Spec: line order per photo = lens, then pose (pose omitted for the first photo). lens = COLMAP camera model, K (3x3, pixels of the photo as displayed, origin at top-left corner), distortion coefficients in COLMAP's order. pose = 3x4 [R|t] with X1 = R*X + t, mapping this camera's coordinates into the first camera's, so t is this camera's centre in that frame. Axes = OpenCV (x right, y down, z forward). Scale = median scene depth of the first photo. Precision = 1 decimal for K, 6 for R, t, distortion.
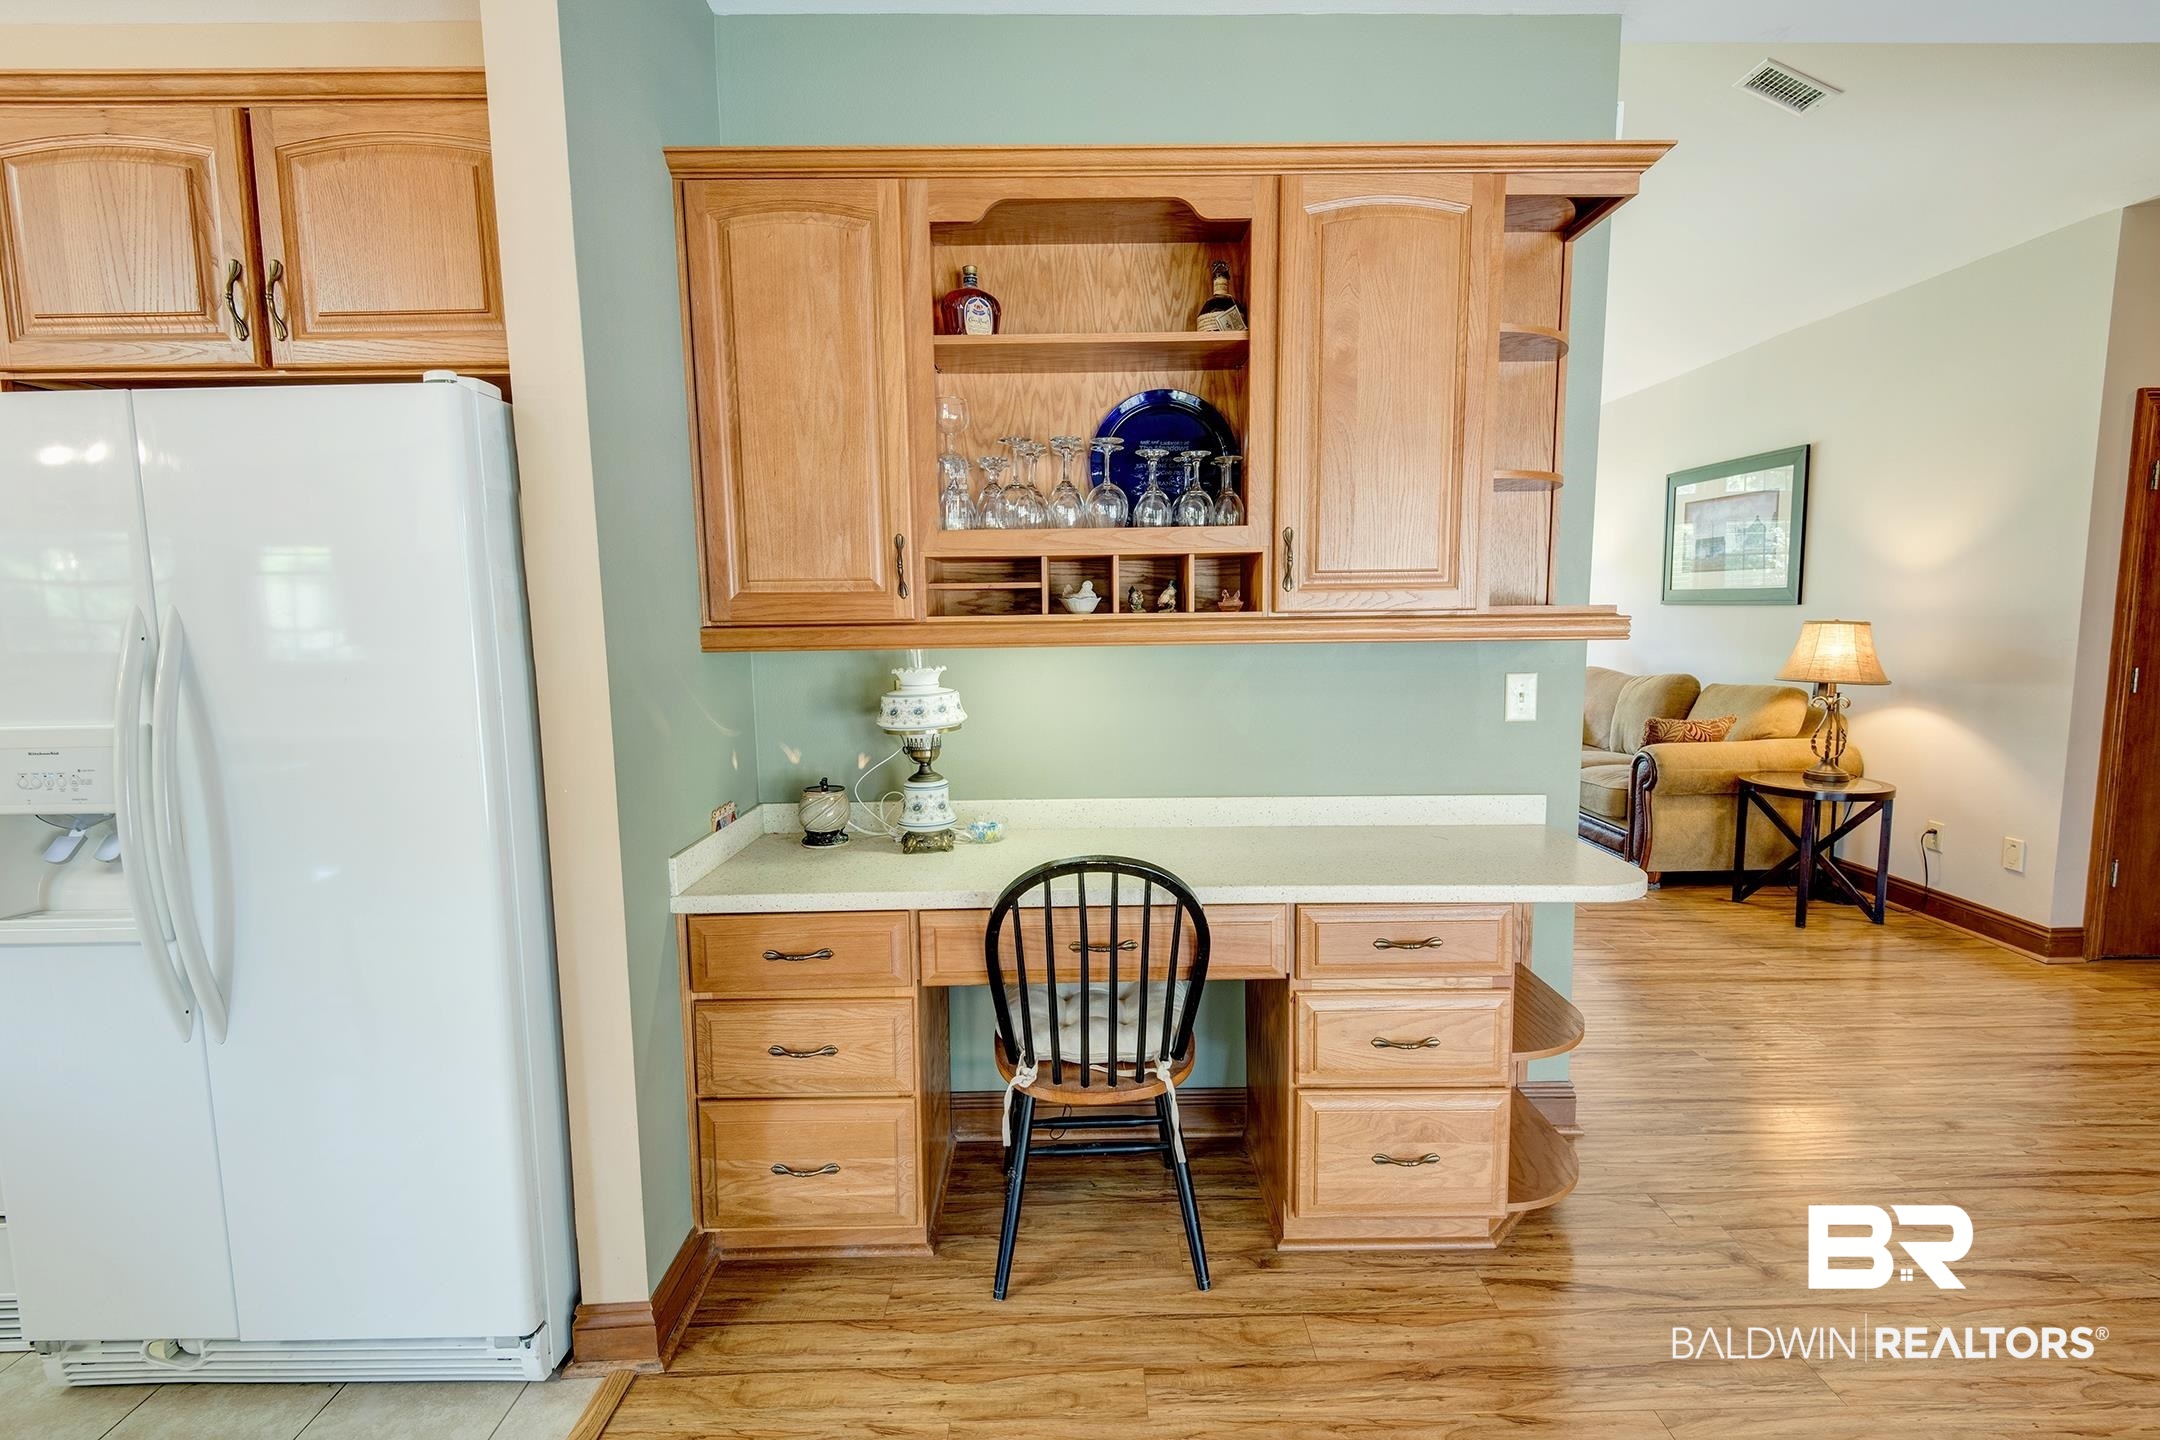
lens RADIAL K [[1010.2, 0, 1080.0], [0, 1010.2, 720.0], [0, 0, 1]] dist [-0.001580, -0.000297]
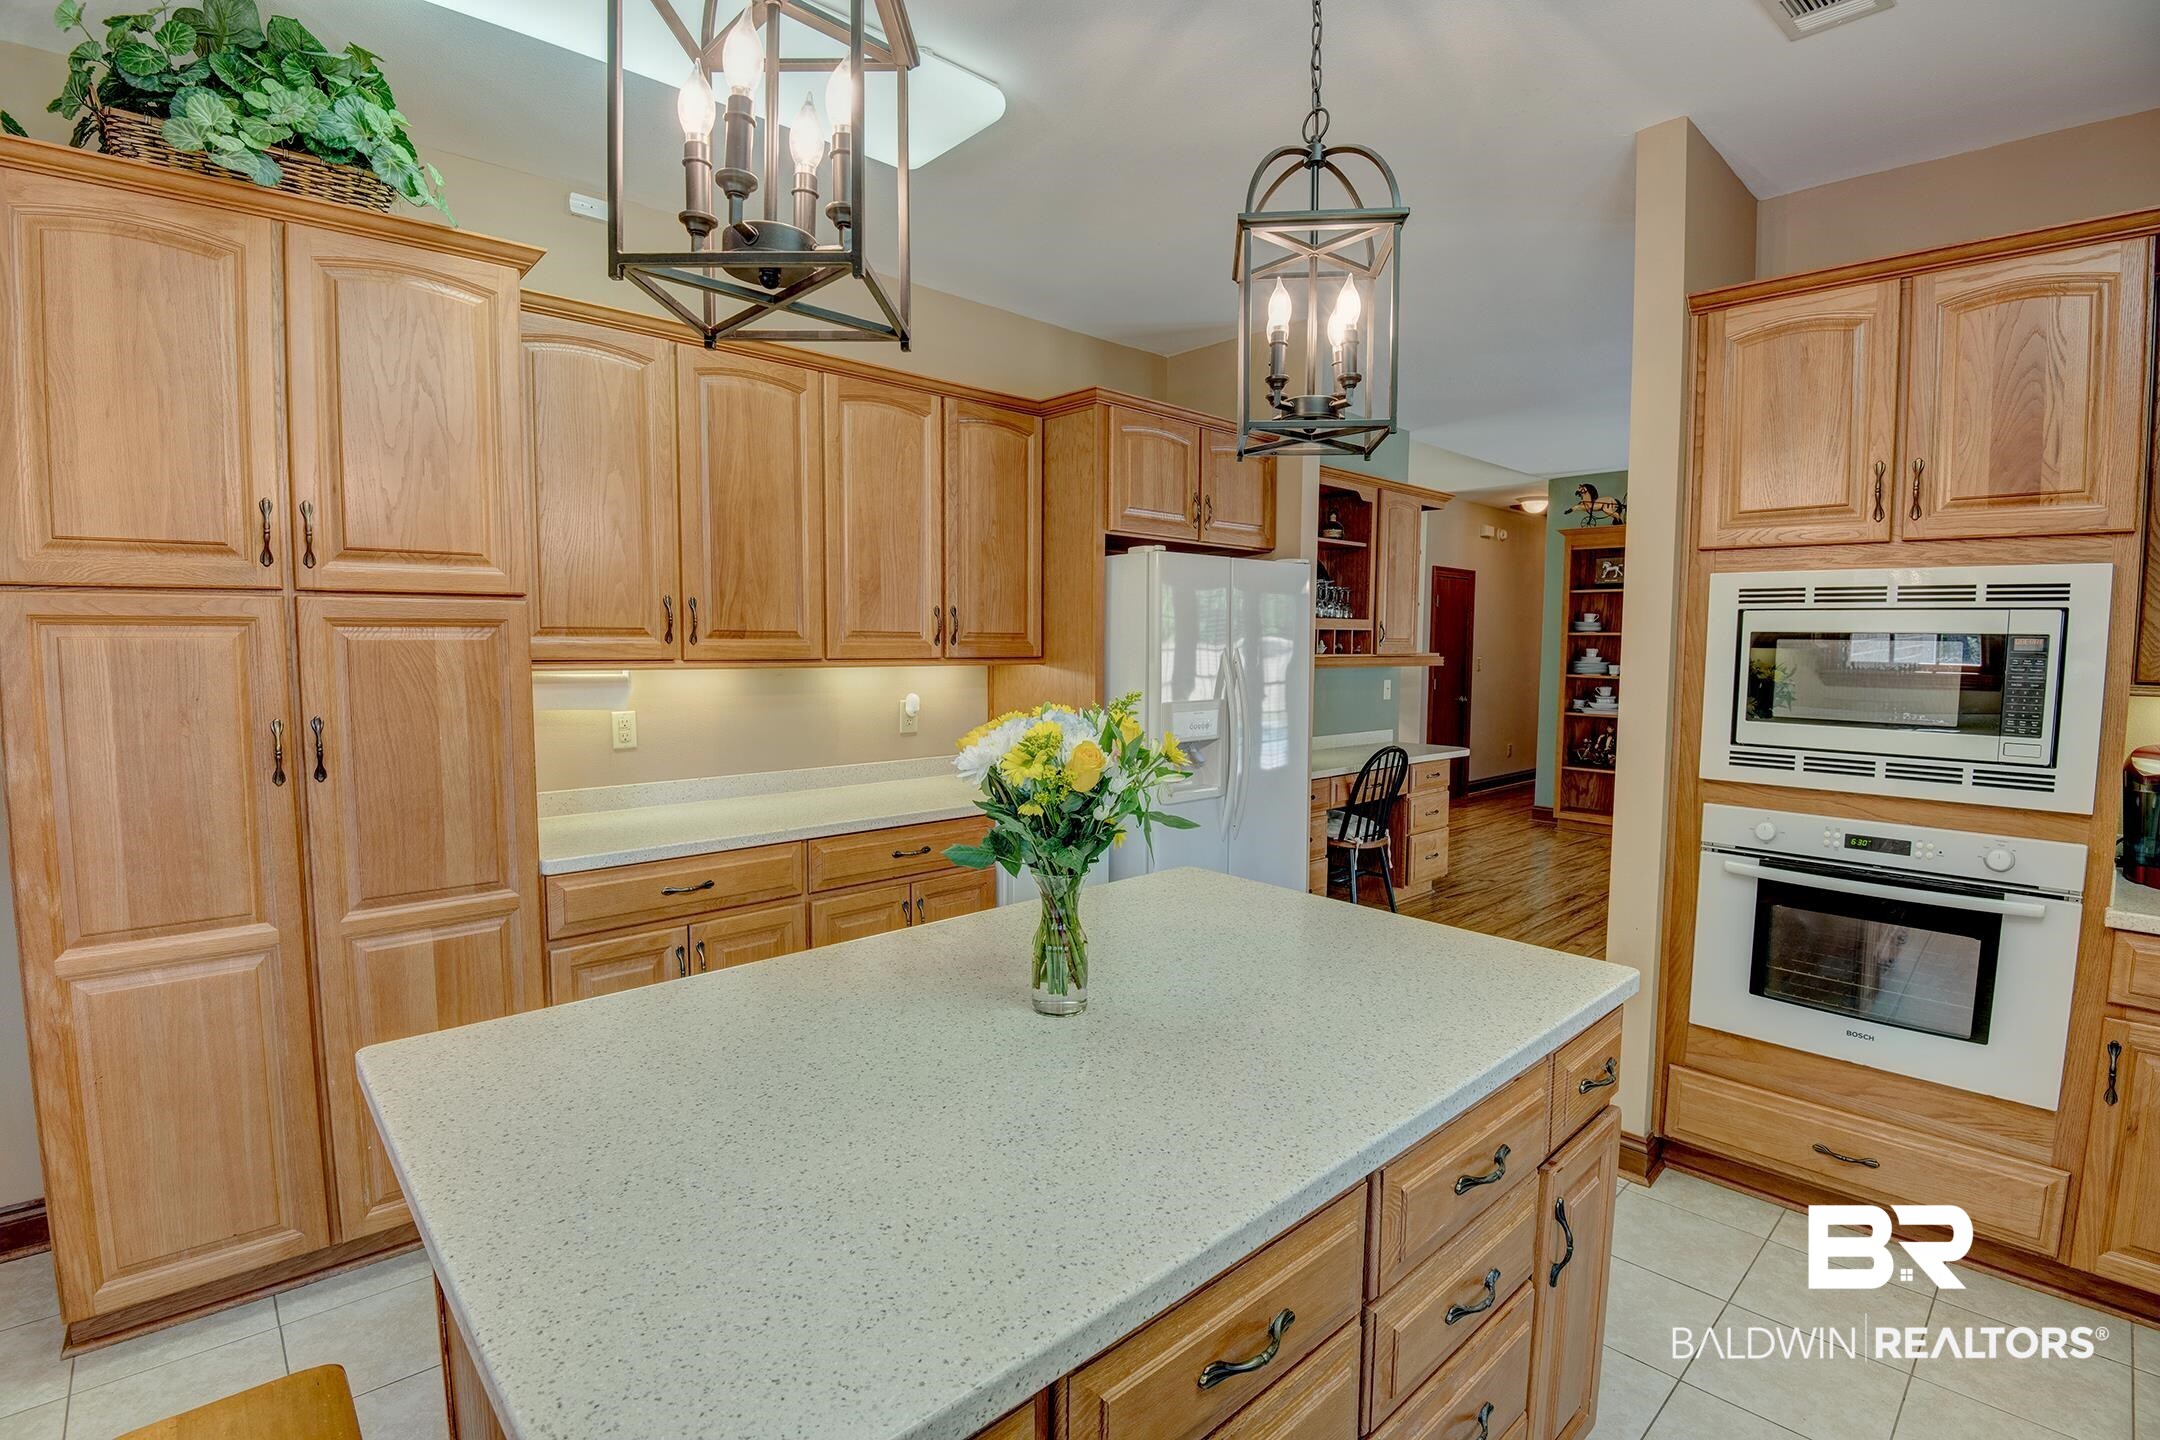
lens RADIAL K [[1010.2, 0, 1080.0], [0, 1010.2, 720.0], [0, 0, 1]] dist [-0.001580, -0.000297]
pose [[0.733895, -0.041188, 0.678013, -2.095417], [0.069690, 0.997458, -0.014841, 0.042902], [-0.675679, 0.058142, 0.734900, -0.345053]]
